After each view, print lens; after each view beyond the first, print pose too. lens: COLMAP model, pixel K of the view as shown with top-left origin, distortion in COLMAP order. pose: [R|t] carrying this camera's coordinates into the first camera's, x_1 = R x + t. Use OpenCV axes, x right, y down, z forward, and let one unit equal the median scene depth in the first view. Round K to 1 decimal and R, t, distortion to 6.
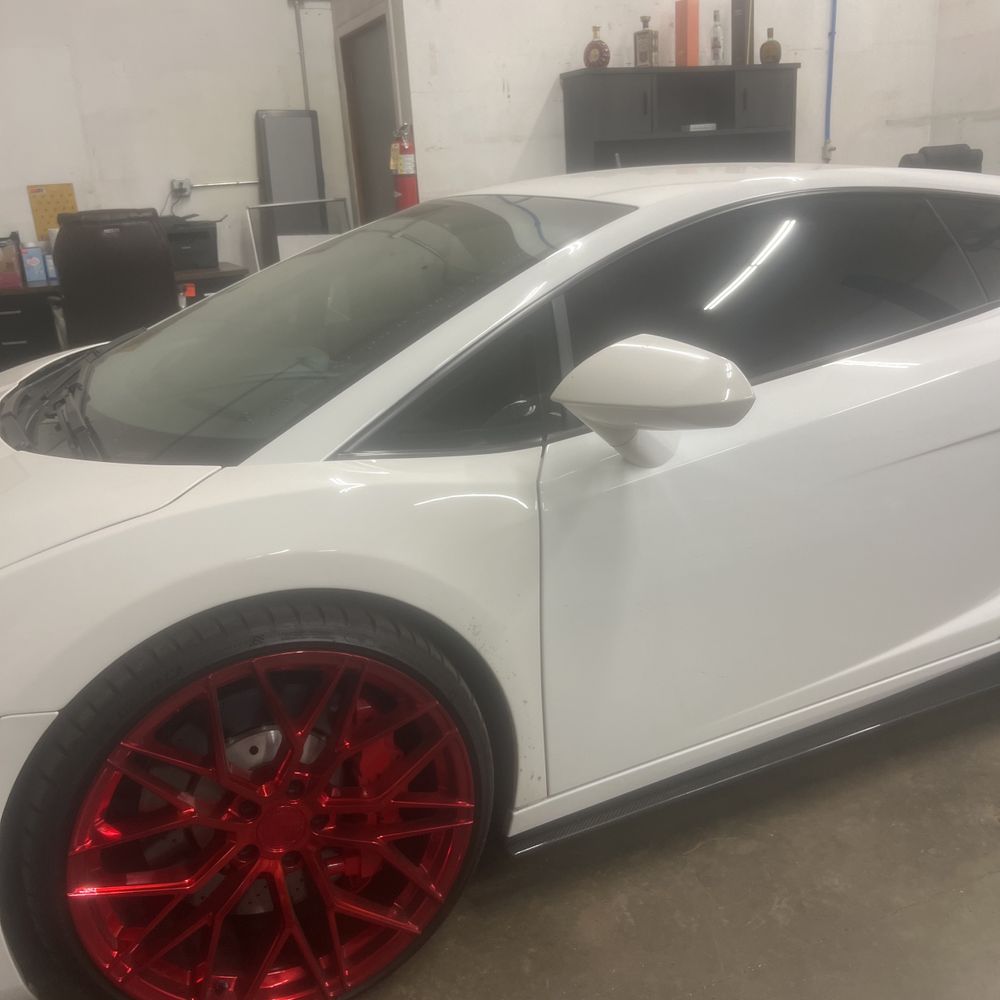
lens RADIAL K [[1023.5, 0, 522.8], [0, 1023.5, 498.7], [0, 0, 1]] dist [0.008034, 0.000000]
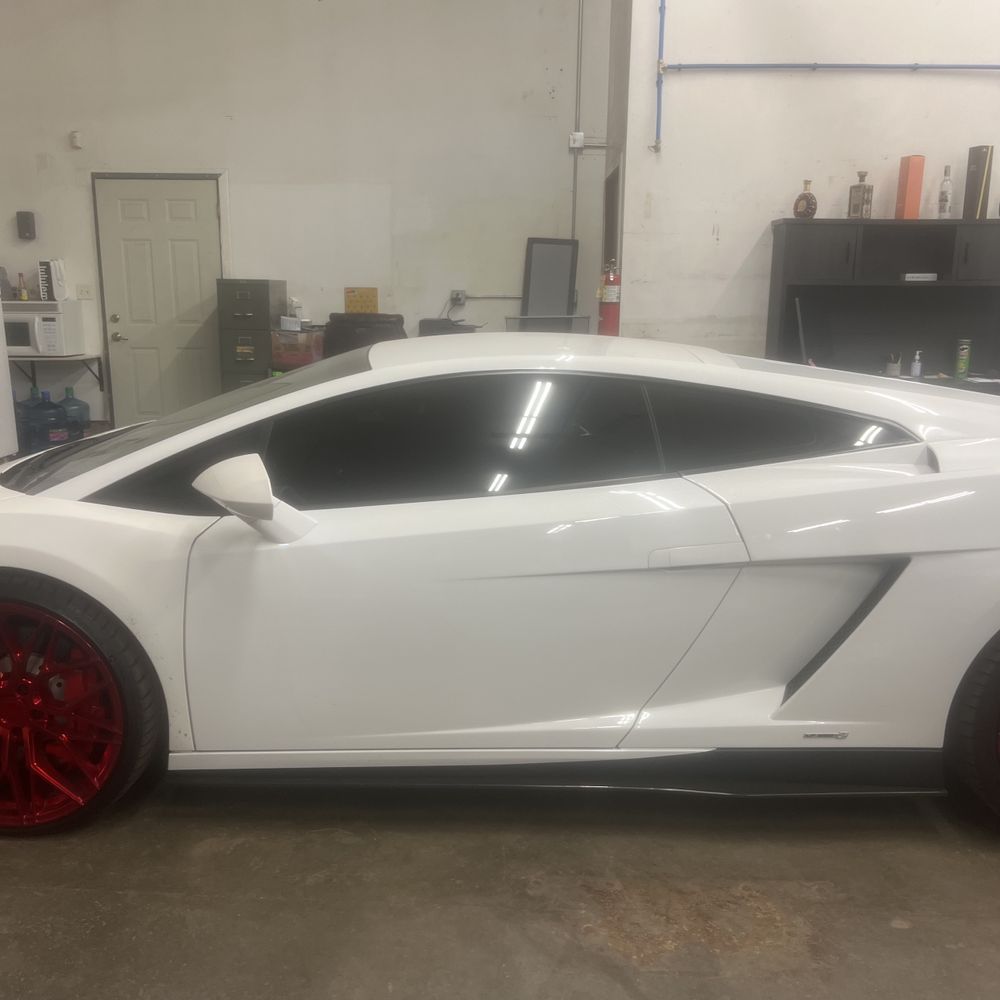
lens RADIAL K [[1023.5, 0, 497.8], [0, 1023.5, 512.0], [0, 0, 1]] dist [0.008034, 0.000000]
pose [[0.897686, 0.159843, -0.410621, 0.269504], [-0.190948, 0.980955, -0.035587, -0.022130], [0.397112, 0.110353, 0.911112, -0.060326]]
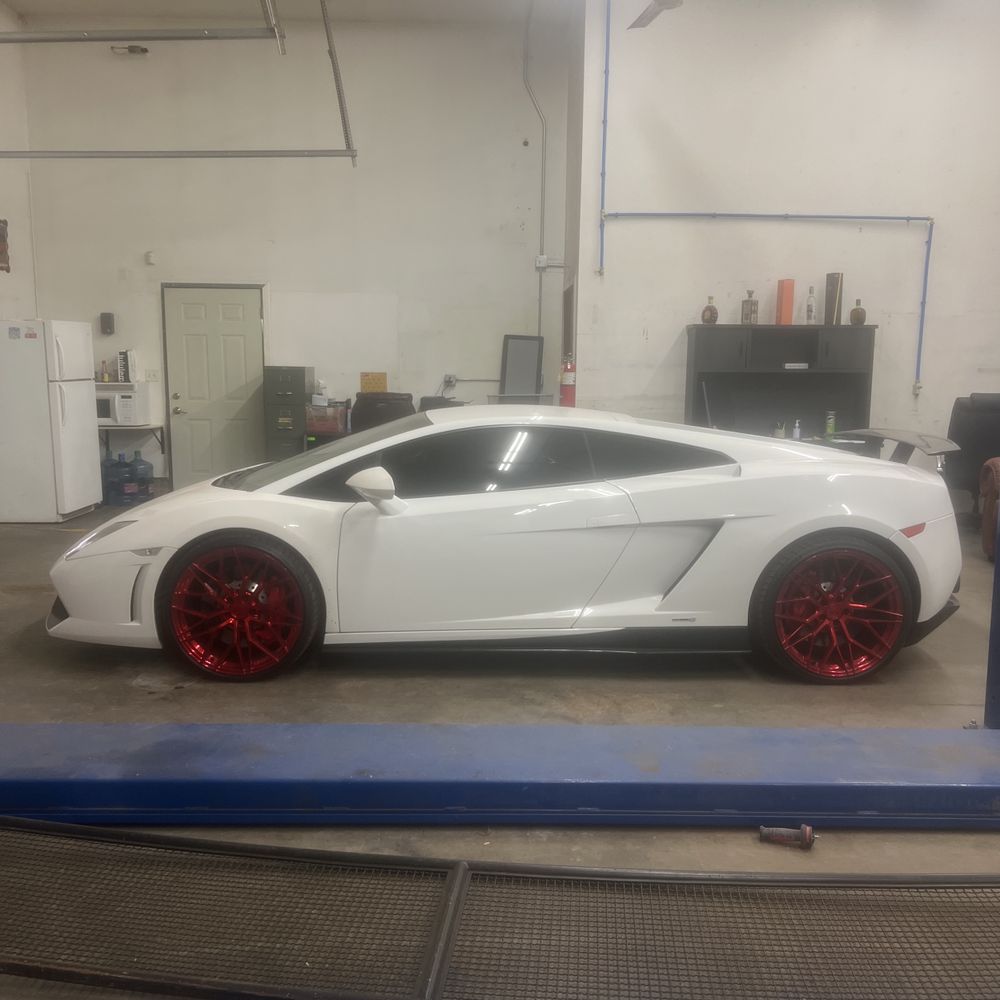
lens RADIAL K [[1023.5, 0, 505.2], [0, 1023.5, 503.5], [0, 0, 1]] dist [0.008034, 0.000000]
pose [[0.915250, 0.121565, -0.384108, 0.390948], [-0.181651, 0.975501, -0.124104, 0.059440], [0.359611, 0.183360, 0.914909, -0.376546]]
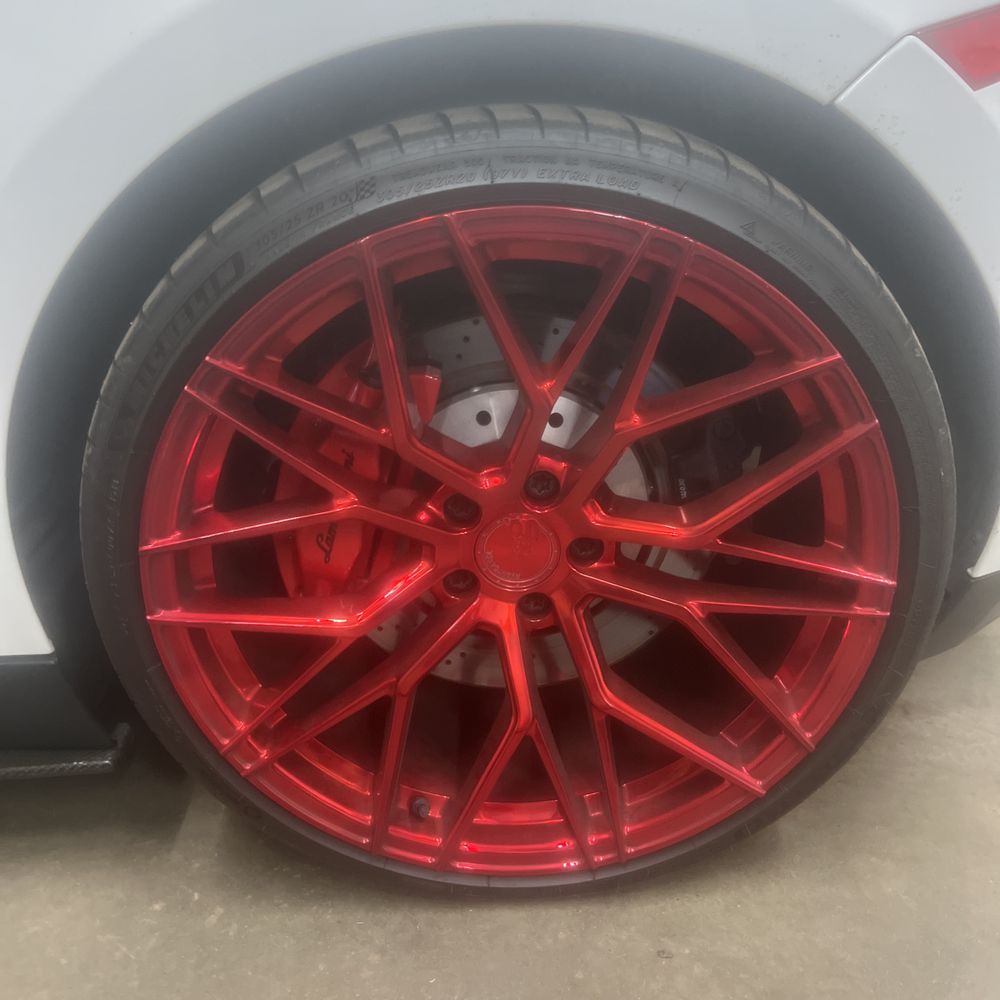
lens RADIAL K [[1023.5, 0, 504.5], [0, 1023.5, 499.4], [0, 0, 1]] dist [0.008034, 0.000000]
pose [[0.916596, 0.198578, -0.347015, 0.376882], [-0.141565, 0.972902, 0.182812, -0.032609], [0.373914, -0.118439, 0.919870, 0.287605]]
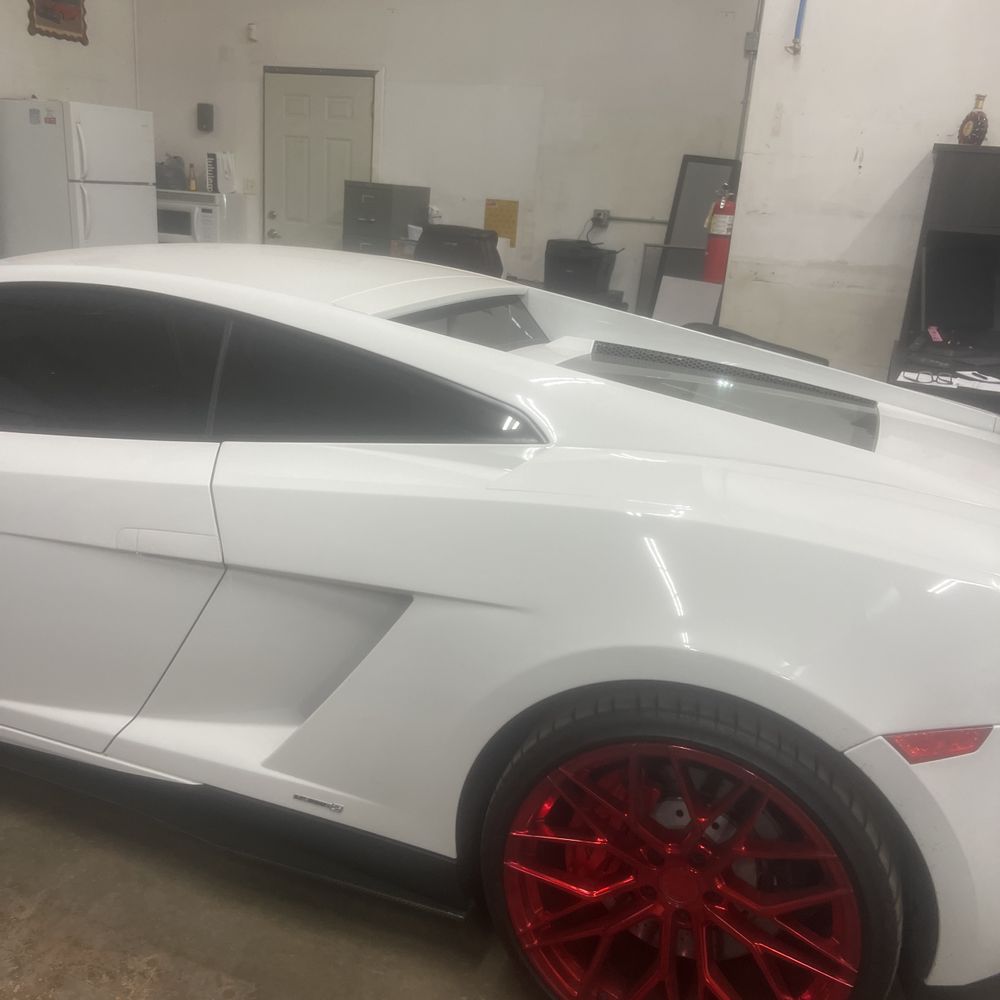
lens RADIAL K [[1023.5, 0, 494.6], [0, 1023.5, 513.5], [0, 0, 1]] dist [0.008034, 0.000000]
pose [[0.684178, 0.323712, -0.653538, 0.446375], [-0.326783, 0.937179, 0.122102, -0.112932], [0.652008, 0.130025, 0.746980, 0.161443]]
